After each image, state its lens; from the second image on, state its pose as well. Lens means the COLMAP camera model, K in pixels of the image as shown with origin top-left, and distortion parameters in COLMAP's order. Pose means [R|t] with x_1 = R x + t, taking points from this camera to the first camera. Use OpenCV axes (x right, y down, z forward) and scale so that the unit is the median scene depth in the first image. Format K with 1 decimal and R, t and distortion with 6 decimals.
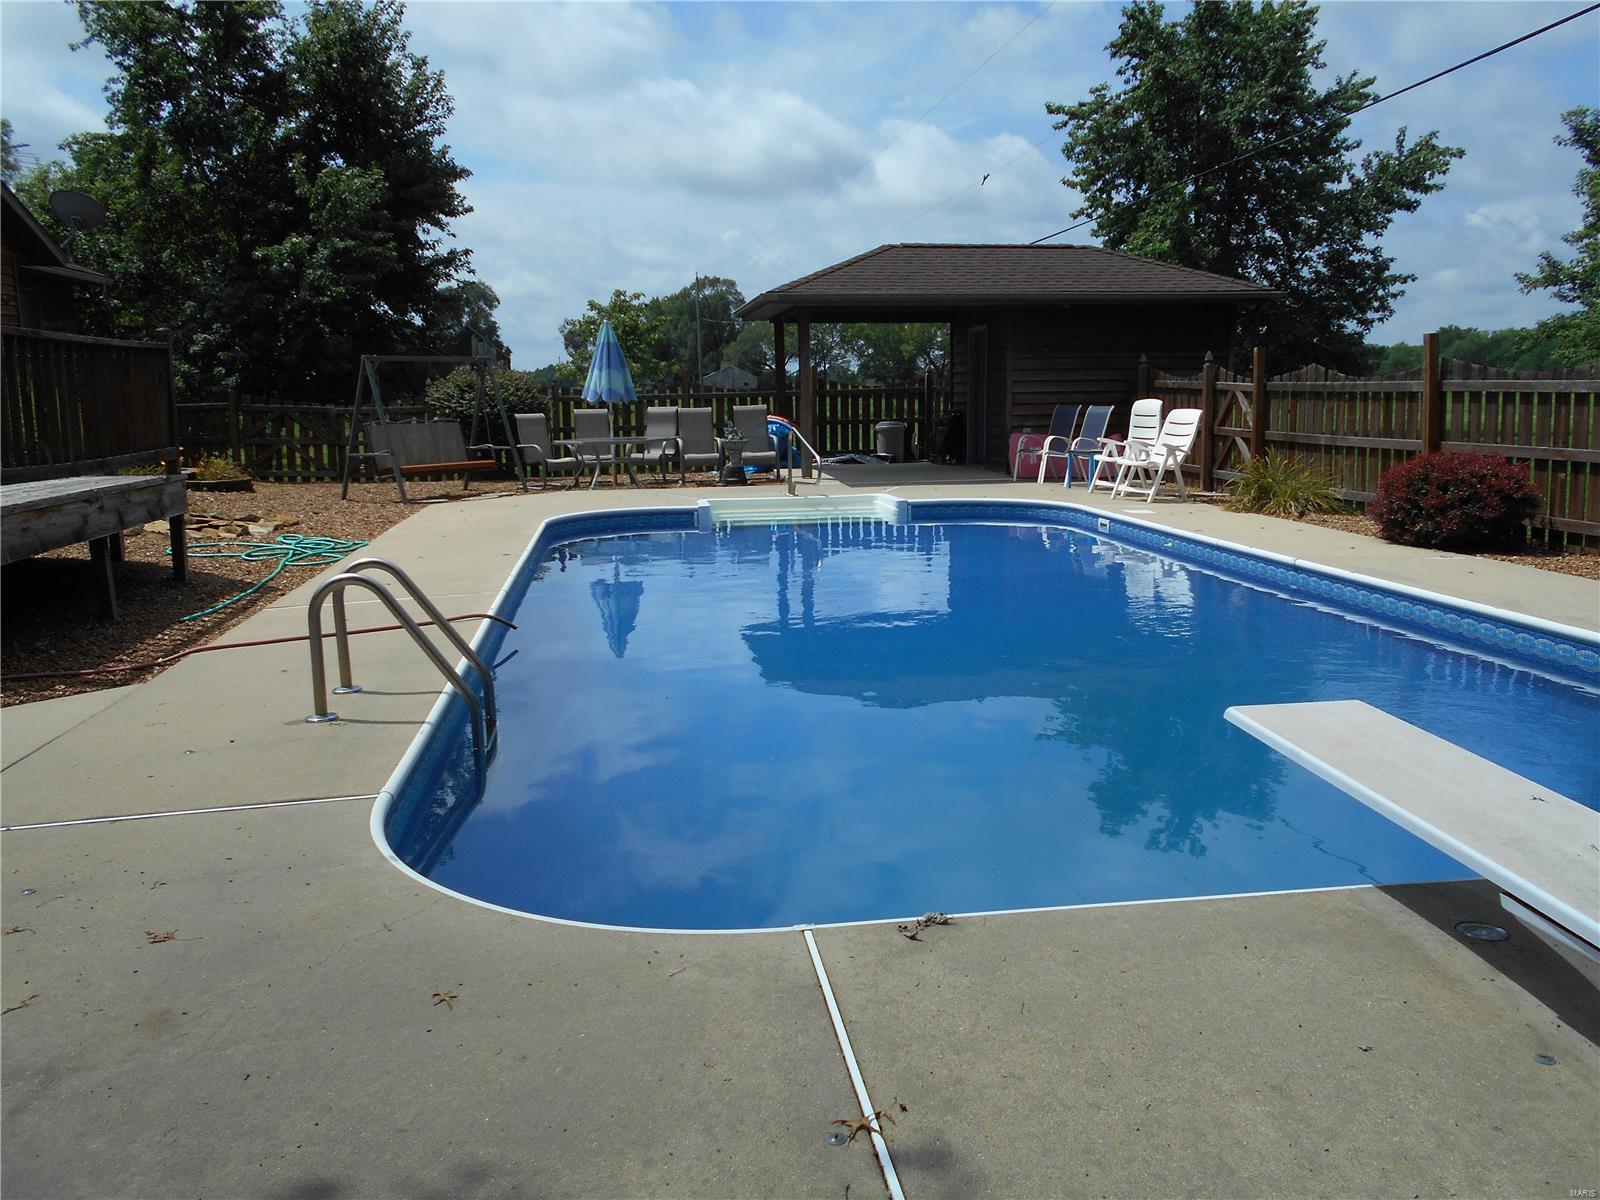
lens RADIAL K [[1297.9, 0, 804.4], [0, 1297.9, 539.2], [0, 0, 1]] dist [0.071558, 0.004656]
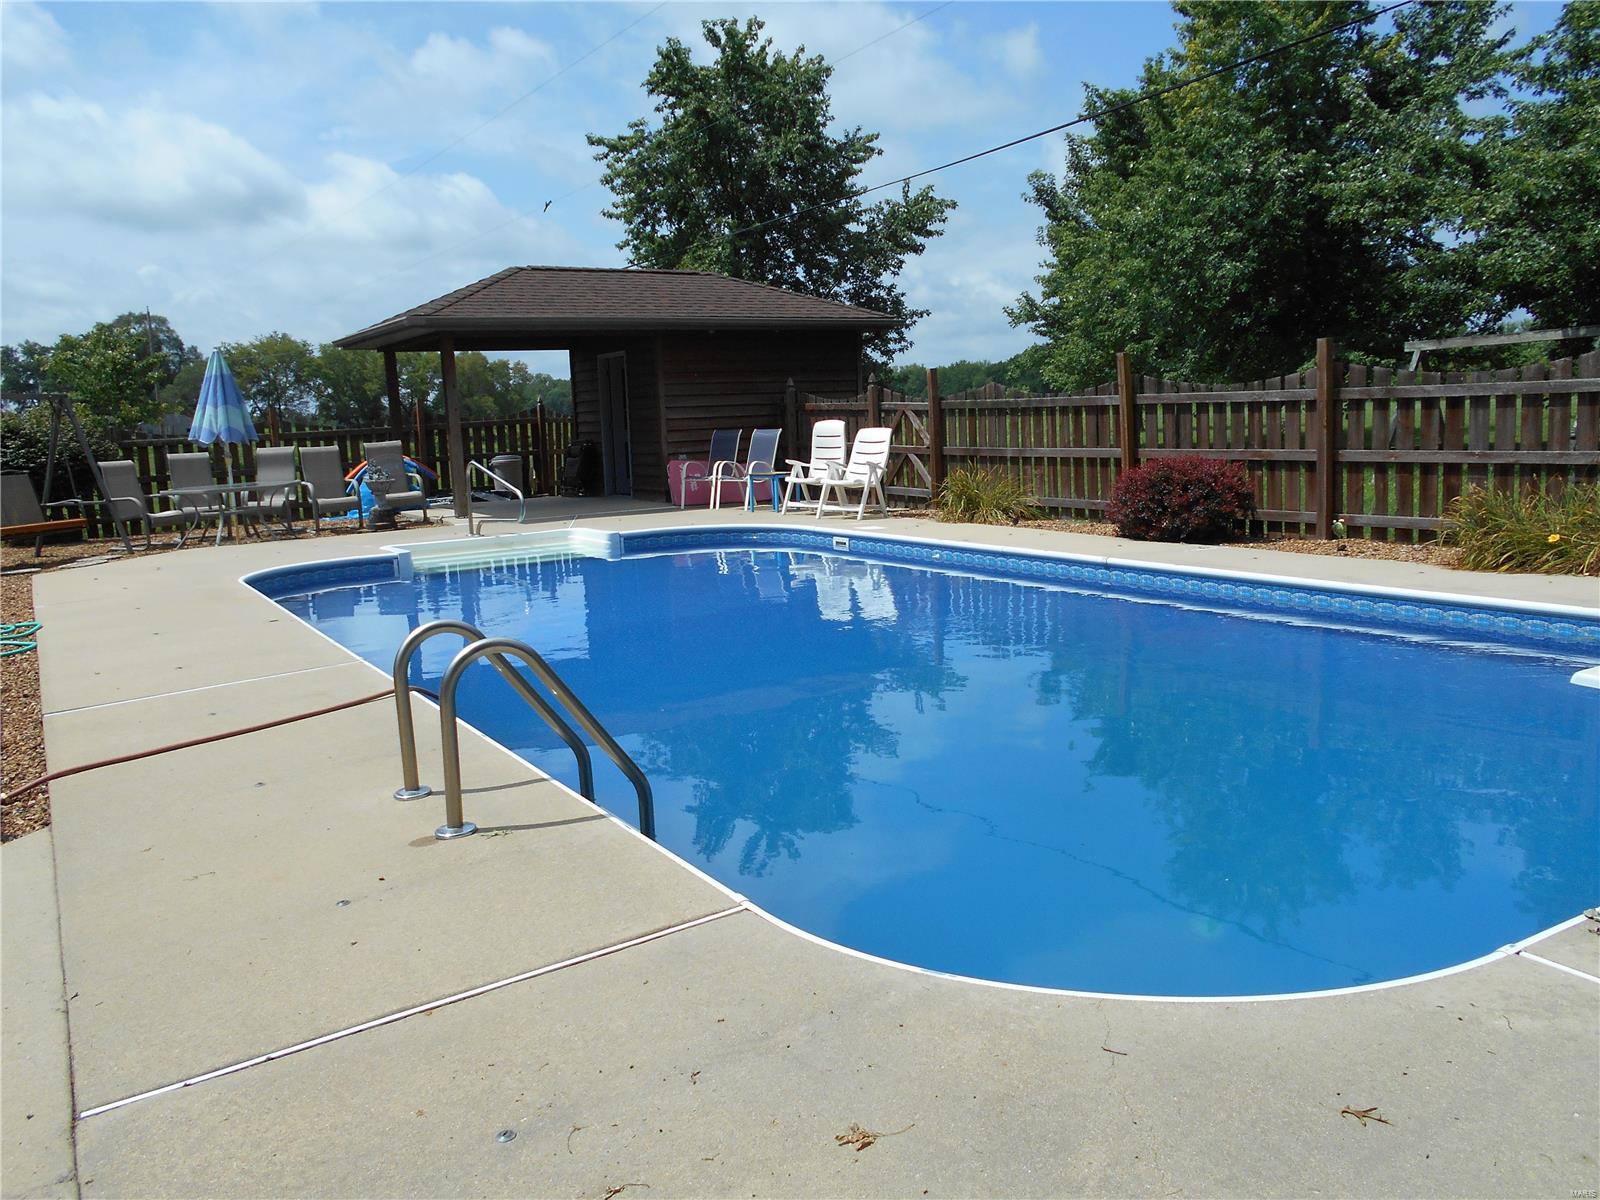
lens RADIAL K [[1288.2, 0, 800.0], [0, 1288.2, 600.0], [0, 0, 1]] dist [-0.025568, -0.001814]
pose [[0.918160, -0.081882, 0.387656, -0.130386], [0.073970, 0.996635, 0.035315, -0.003258], [-0.389243, -0.003750, 0.921127, 0.063408]]
